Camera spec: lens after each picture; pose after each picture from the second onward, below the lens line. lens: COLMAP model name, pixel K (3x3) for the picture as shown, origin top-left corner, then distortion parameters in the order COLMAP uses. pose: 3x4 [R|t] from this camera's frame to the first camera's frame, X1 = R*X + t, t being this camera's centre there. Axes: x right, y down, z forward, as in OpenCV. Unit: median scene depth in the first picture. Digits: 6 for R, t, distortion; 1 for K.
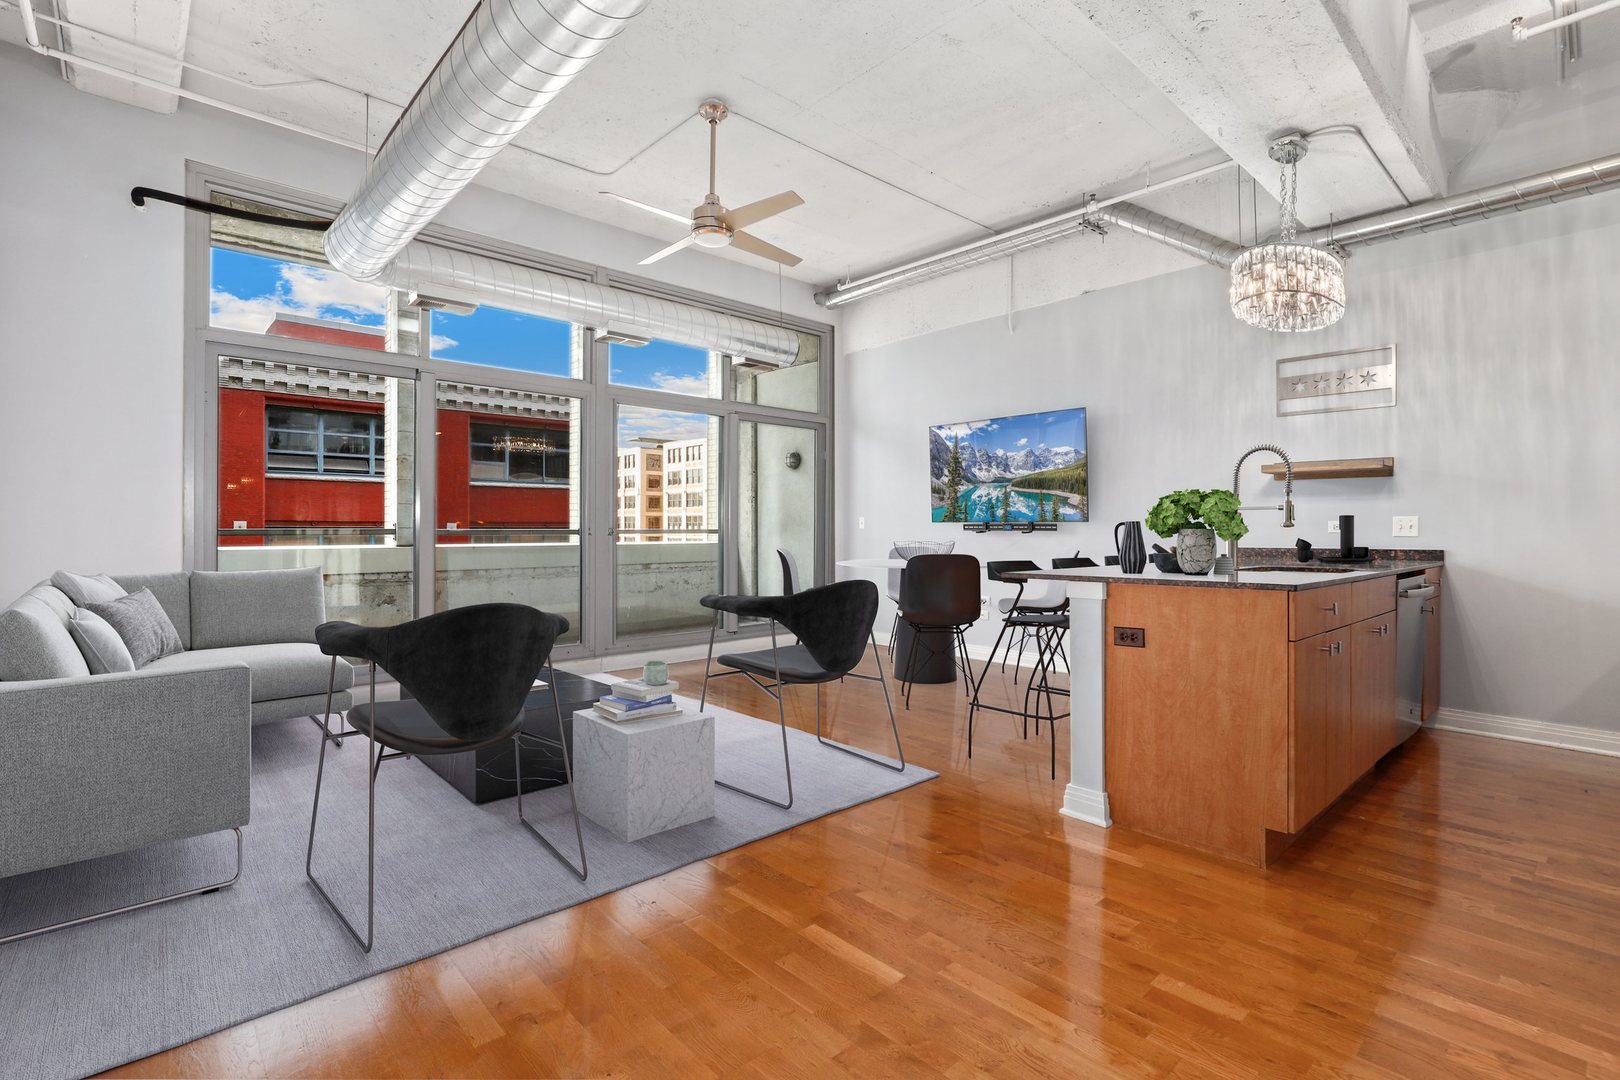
lens RADIAL K [[749.2, 0, 799.7], [0, 749.2, 526.7], [0, 0, 1]] dist [-0.000492, 0.001297]
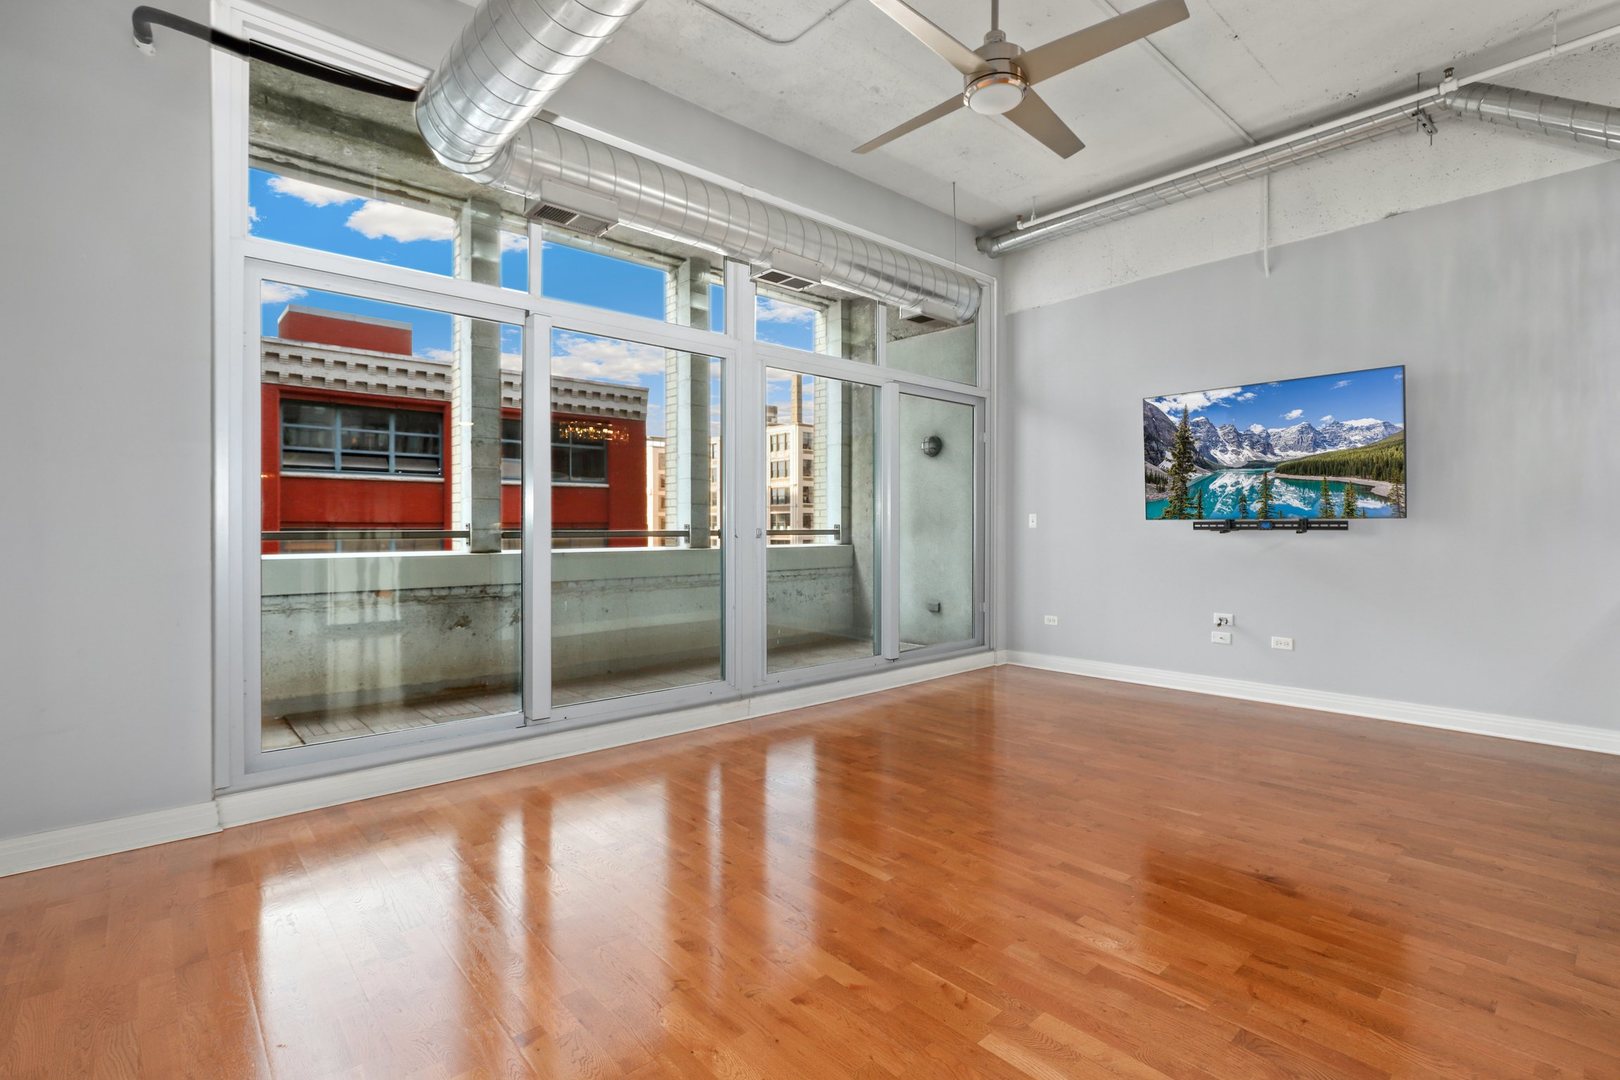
lens RADIAL K [[755.9, 0, 805.8], [0, 755.9, 531.7], [0, 0, 1]] dist [-0.009672, 0.002643]
pose [[0.999986, -0.003835, -0.003767, -0.190345], [0.003862, 0.999967, 0.007122, -0.000406], [0.003740, -0.007137, 0.999968, 0.215910]]
